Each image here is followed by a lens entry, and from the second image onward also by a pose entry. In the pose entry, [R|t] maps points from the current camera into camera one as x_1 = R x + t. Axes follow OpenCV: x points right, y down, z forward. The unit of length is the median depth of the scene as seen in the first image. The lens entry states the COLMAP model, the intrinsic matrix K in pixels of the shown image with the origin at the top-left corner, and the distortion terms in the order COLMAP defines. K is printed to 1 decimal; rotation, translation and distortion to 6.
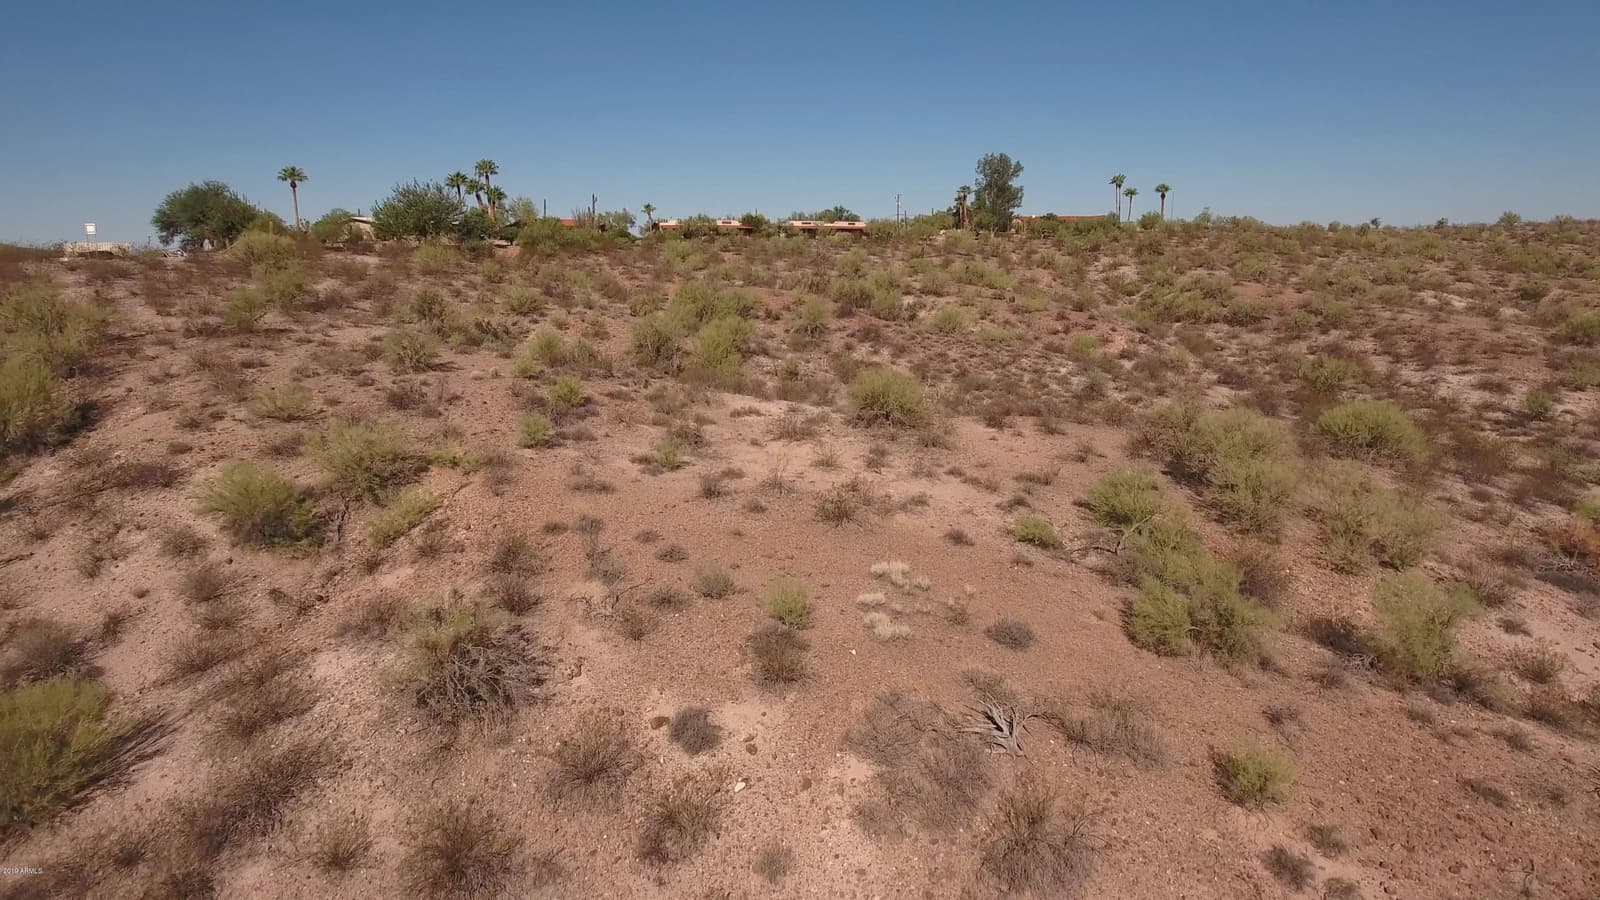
lens RADIAL K [[977.1, 0, 800.0], [0, 977.1, 450.0], [0, 0, 1]] dist [-0.025369, 0.001427]
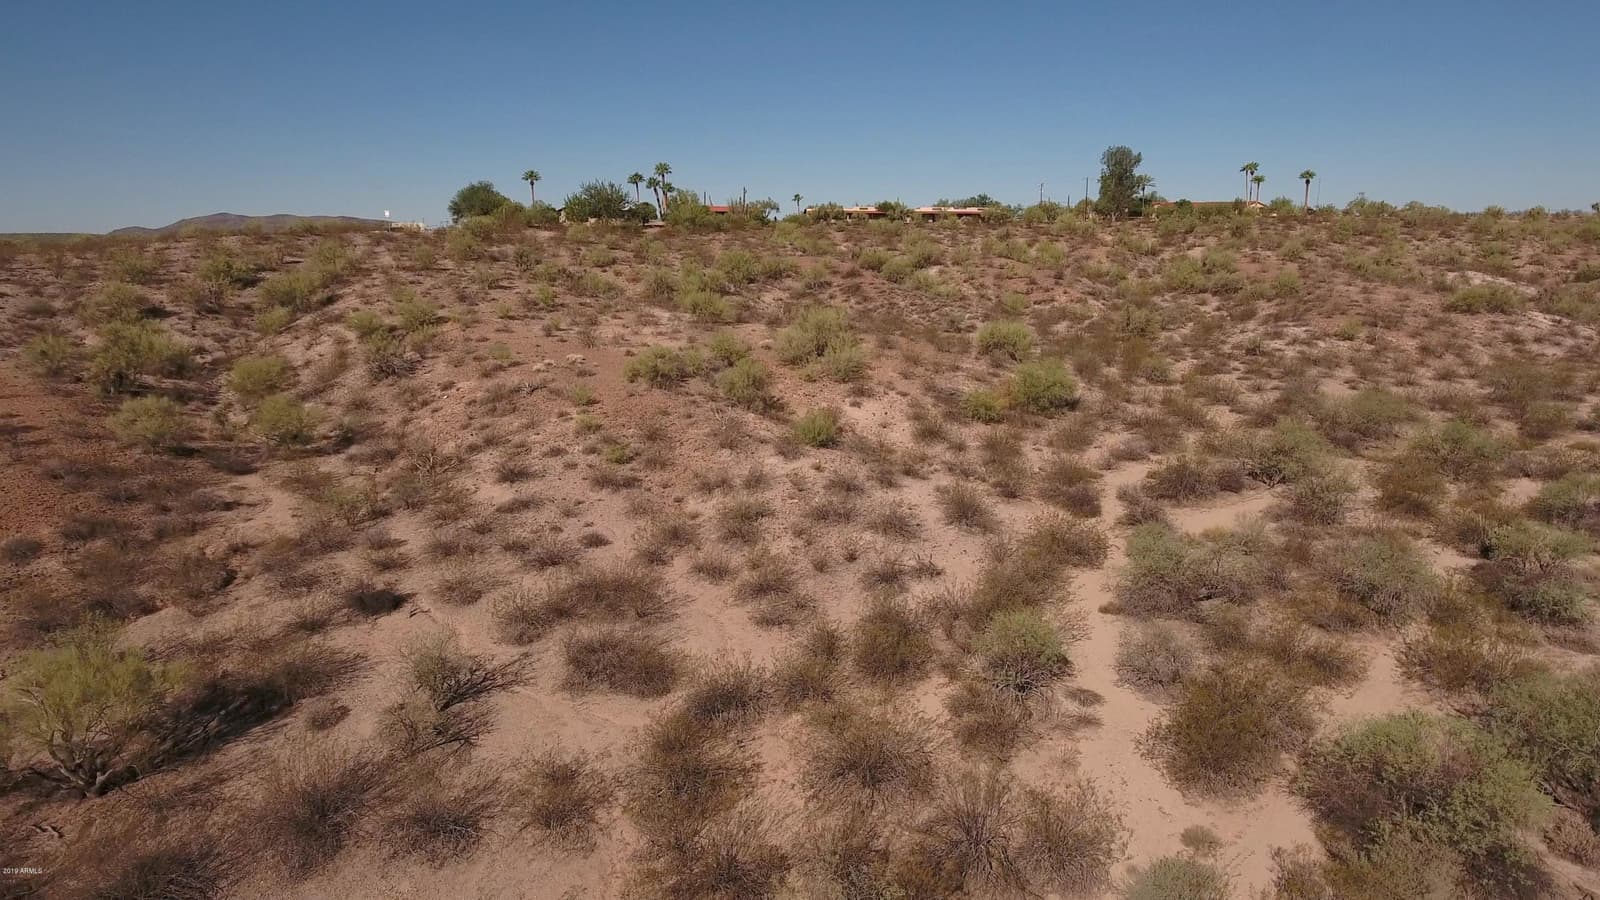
lens RADIAL K [[984.3, 0, 800.0], [0, 984.3, 450.0], [0, 0, 1]] dist [-0.024738, 0.003835]
pose [[0.950208, 0.070611, -0.303512, 0.454463], [-0.066805, 0.997503, 0.022919, 0.086016], [0.304373, -0.001502, 0.952552, -0.372257]]
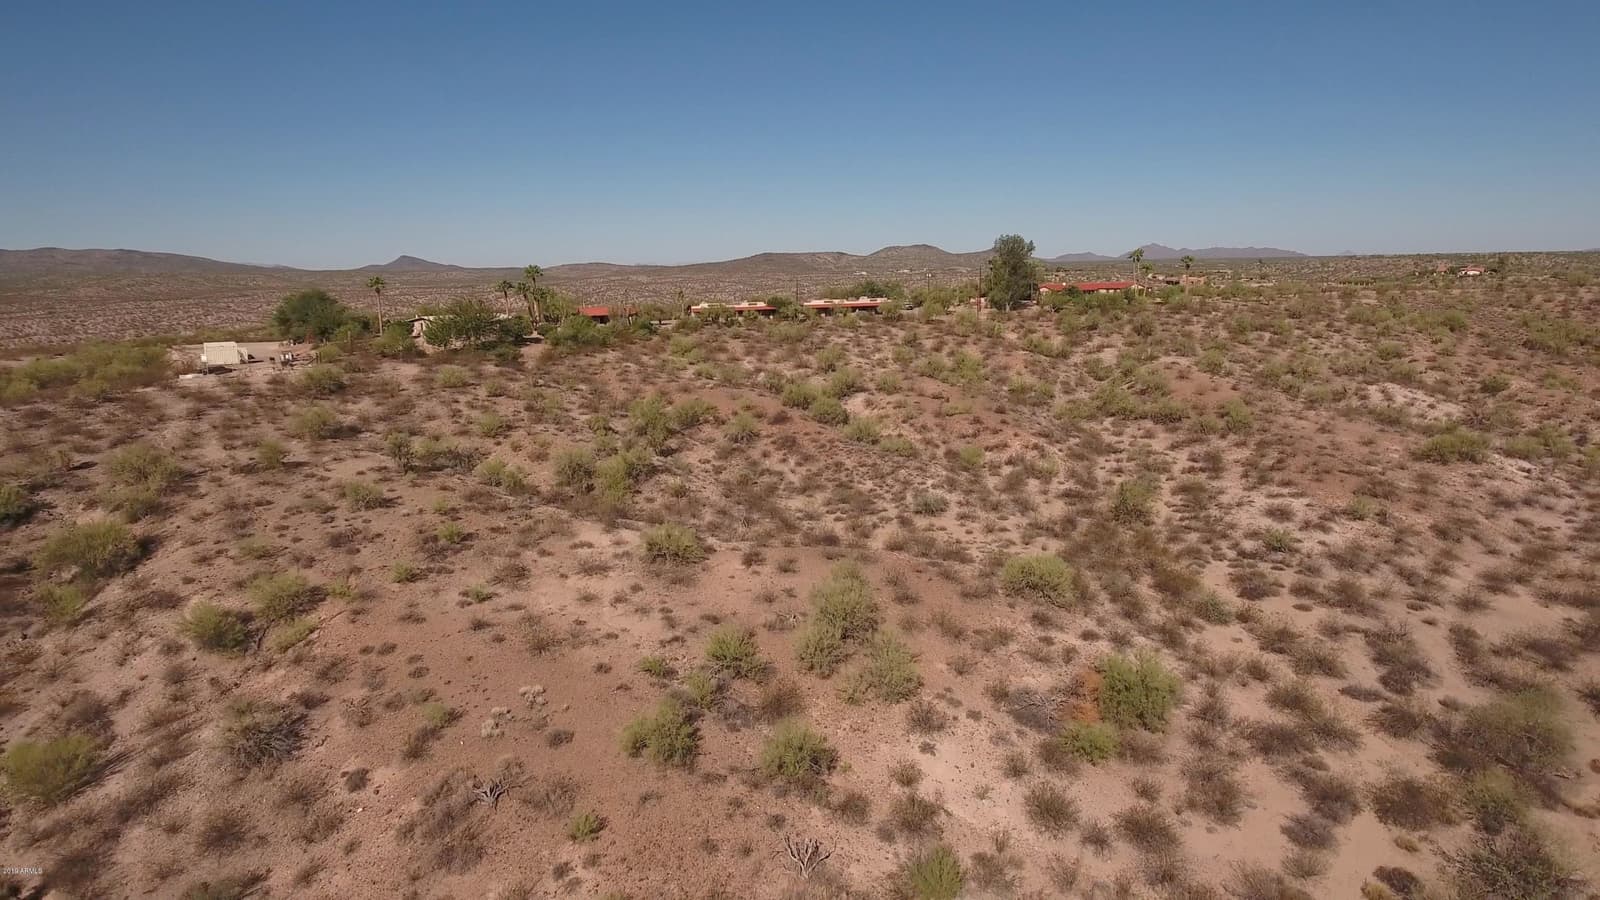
lens RADIAL K [[984.3, 0, 800.0], [0, 984.3, 450.0], [0, 0, 1]] dist [-0.024738, 0.003835]
pose [[0.989766, 0.024877, -0.140518, 0.266721], [-0.026647, 0.999587, -0.010729, -0.098995], [0.140193, 0.014364, 0.990020, -0.219189]]
